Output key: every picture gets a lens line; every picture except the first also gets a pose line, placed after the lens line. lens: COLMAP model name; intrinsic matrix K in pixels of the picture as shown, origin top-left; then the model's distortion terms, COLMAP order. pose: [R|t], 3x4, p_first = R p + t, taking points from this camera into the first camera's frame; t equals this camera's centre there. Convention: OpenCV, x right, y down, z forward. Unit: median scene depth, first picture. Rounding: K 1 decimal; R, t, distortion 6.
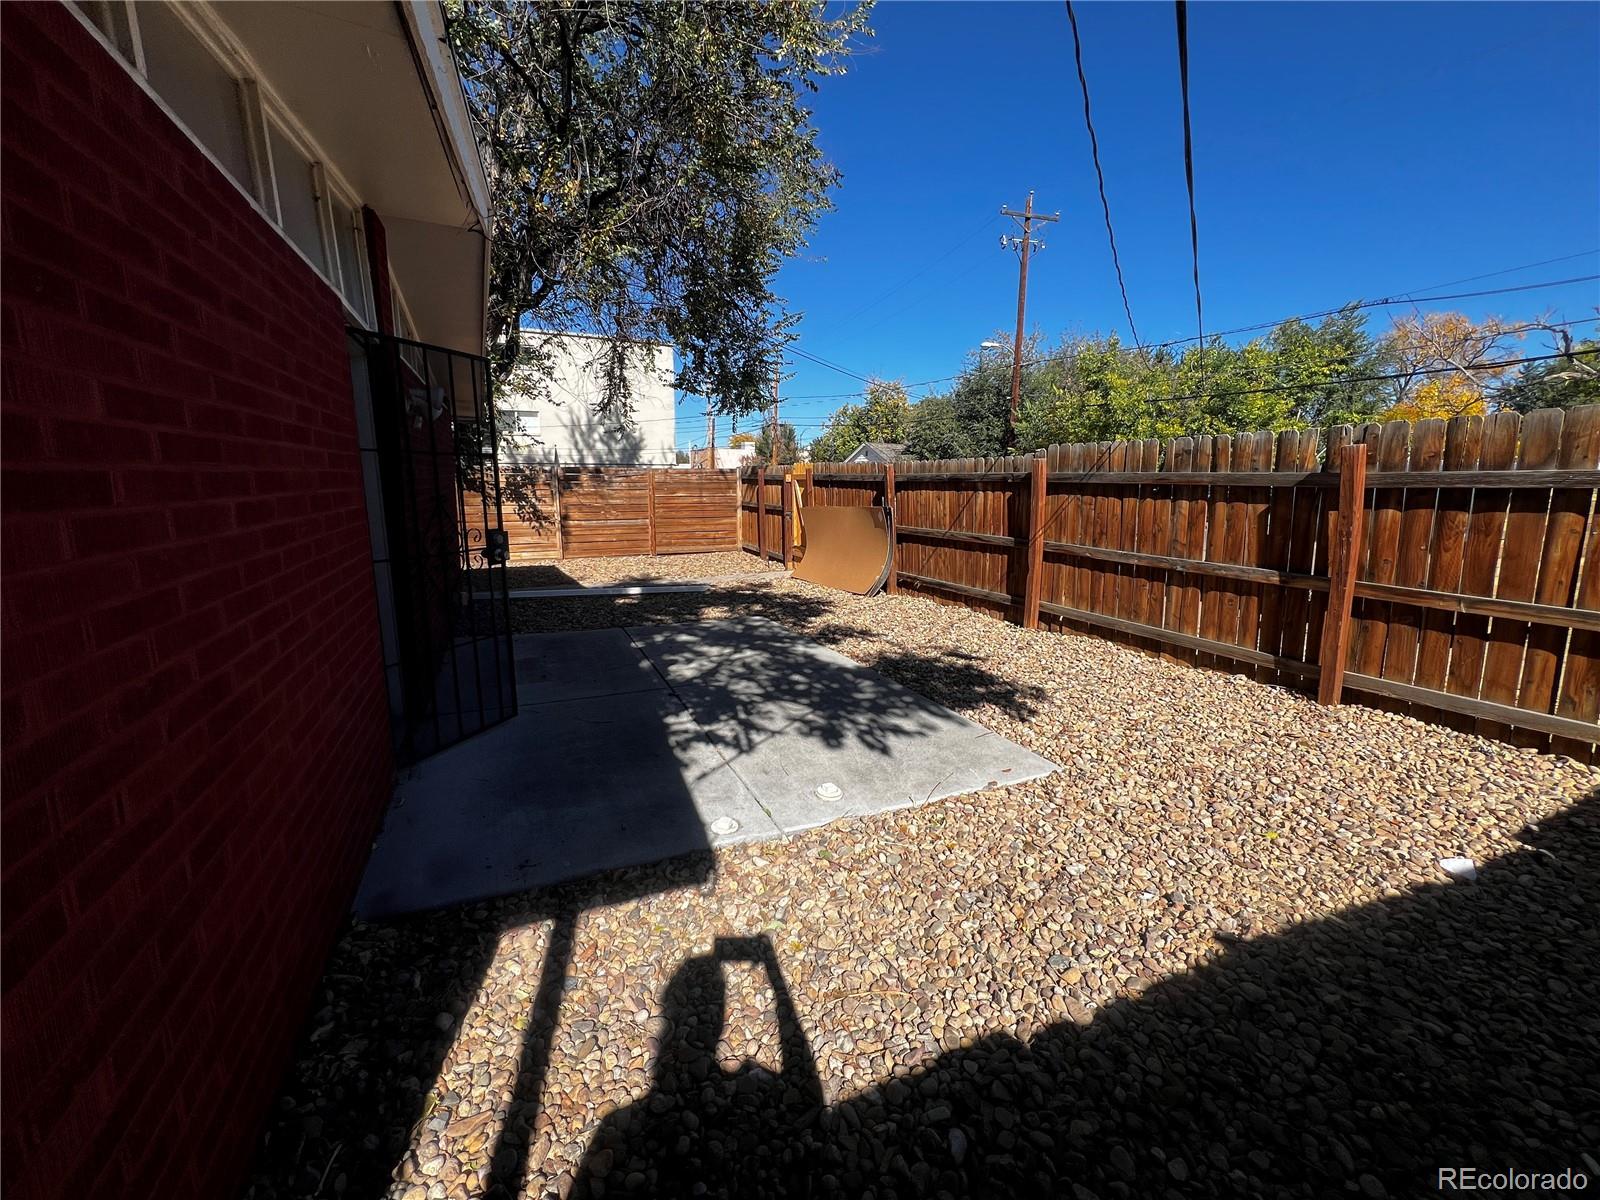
lens RADIAL K [[640.5, 0, 796.1], [0, 640.5, 597.6], [0, 0, 1]] dist [-0.001625, 0.000620]
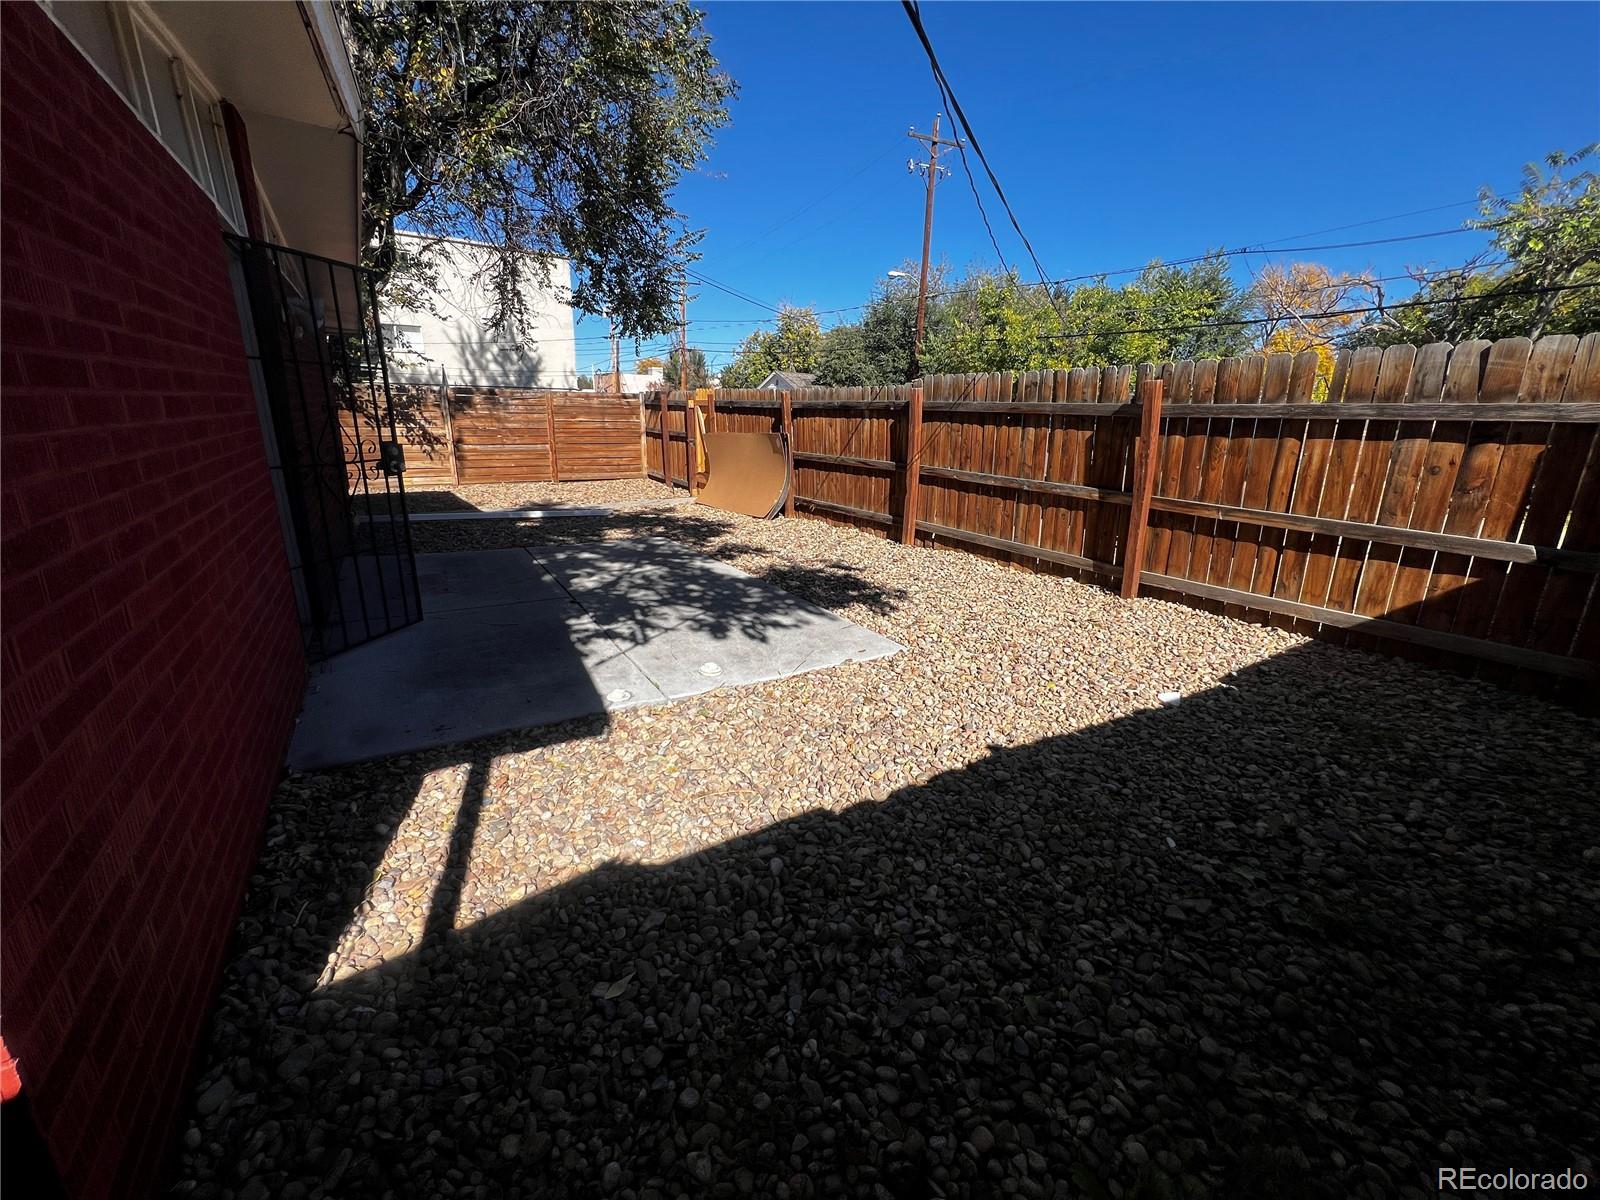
lens RADIAL K [[640.5, 0, 796.1], [0, 640.5, 597.6], [0, 0, 1]] dist [-0.001625, 0.000620]
pose [[0.991373, -0.017471, 0.129904, 0.045276], [0.004091, 0.994719, 0.102557, 0.040765], [-0.131010, -0.101140, 0.986208, -0.136229]]
